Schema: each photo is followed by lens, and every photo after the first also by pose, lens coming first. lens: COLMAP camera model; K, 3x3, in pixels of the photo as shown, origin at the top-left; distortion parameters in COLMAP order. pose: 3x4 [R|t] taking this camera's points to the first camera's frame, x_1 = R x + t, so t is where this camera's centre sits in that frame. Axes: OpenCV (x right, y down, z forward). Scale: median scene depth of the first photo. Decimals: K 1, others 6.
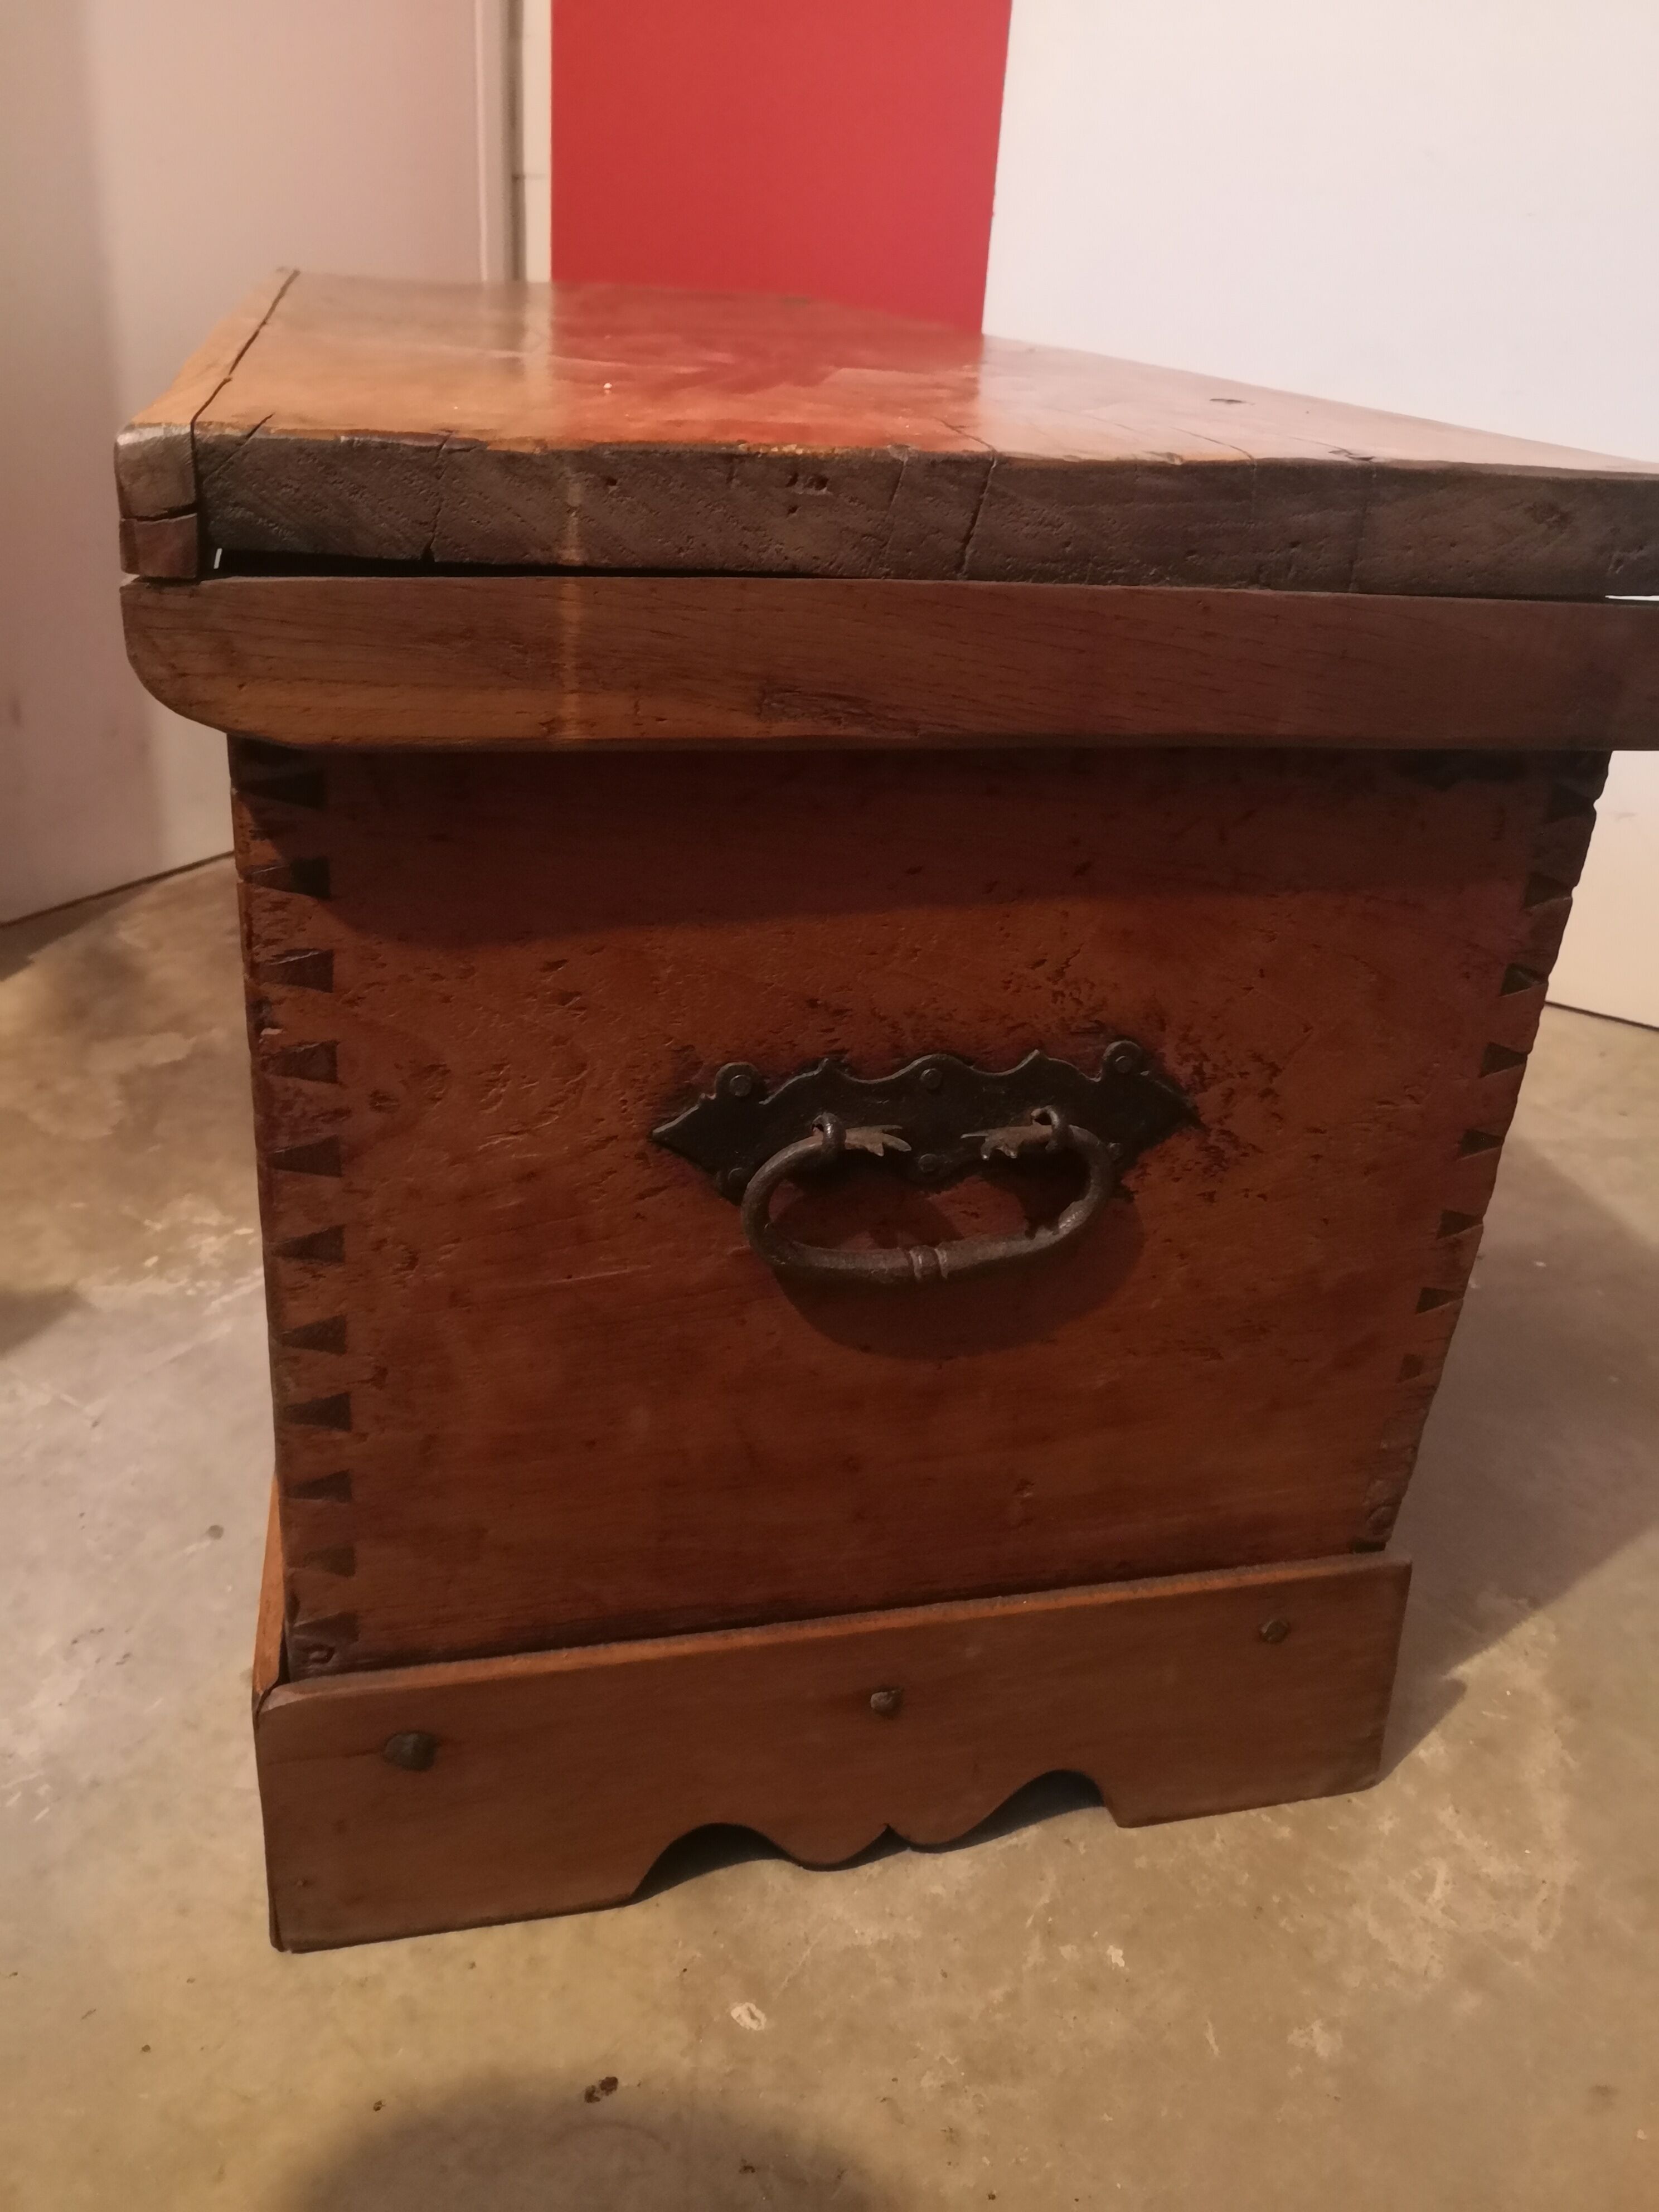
lens RADIAL K [[1734.5, 0, 821.1], [0, 1734.5, 1165.6], [0, 0, 1]] dist [0.000207, -0.003738]
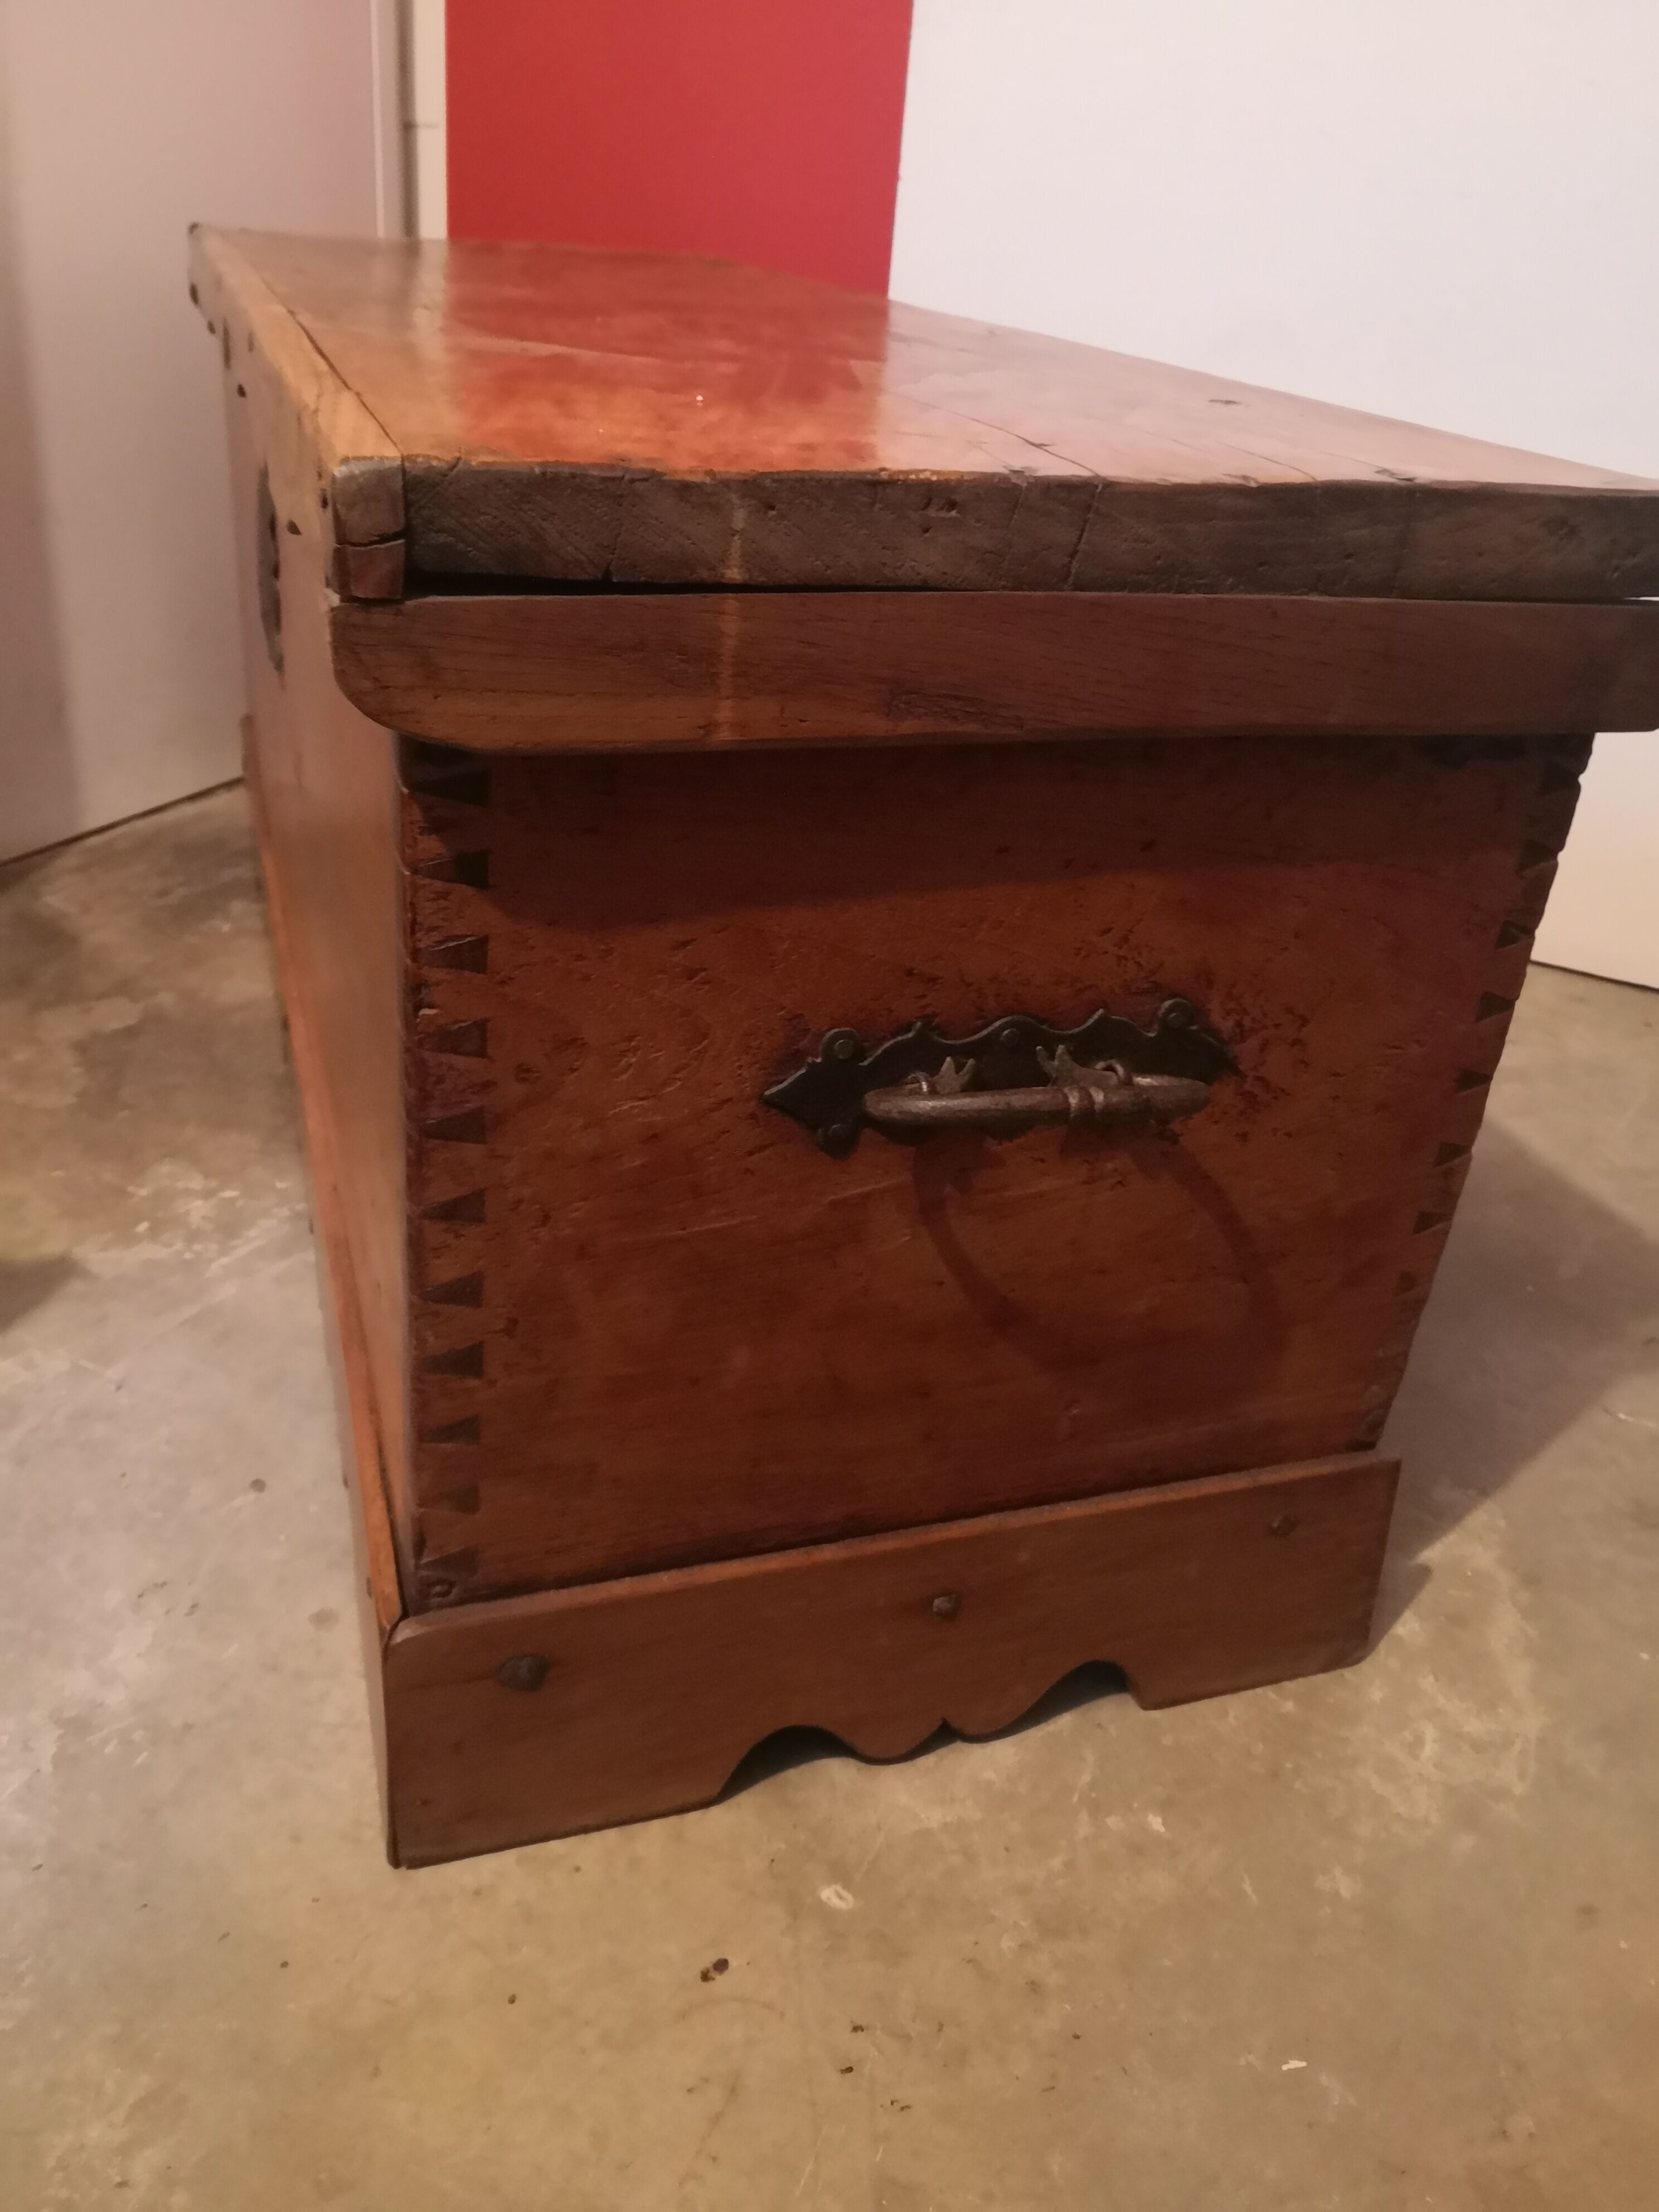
lens RADIAL K [[1723.5, 0, 824.7], [0, 1723.5, 1158.2], [0, 0, 1]] dist [0.028528, -0.065557]
pose [[0.995592, -0.031105, 0.088479, -0.145119], [0.028339, 0.999075, 0.032342, -0.011910], [-0.089403, -0.029692, 0.995553, -0.078658]]
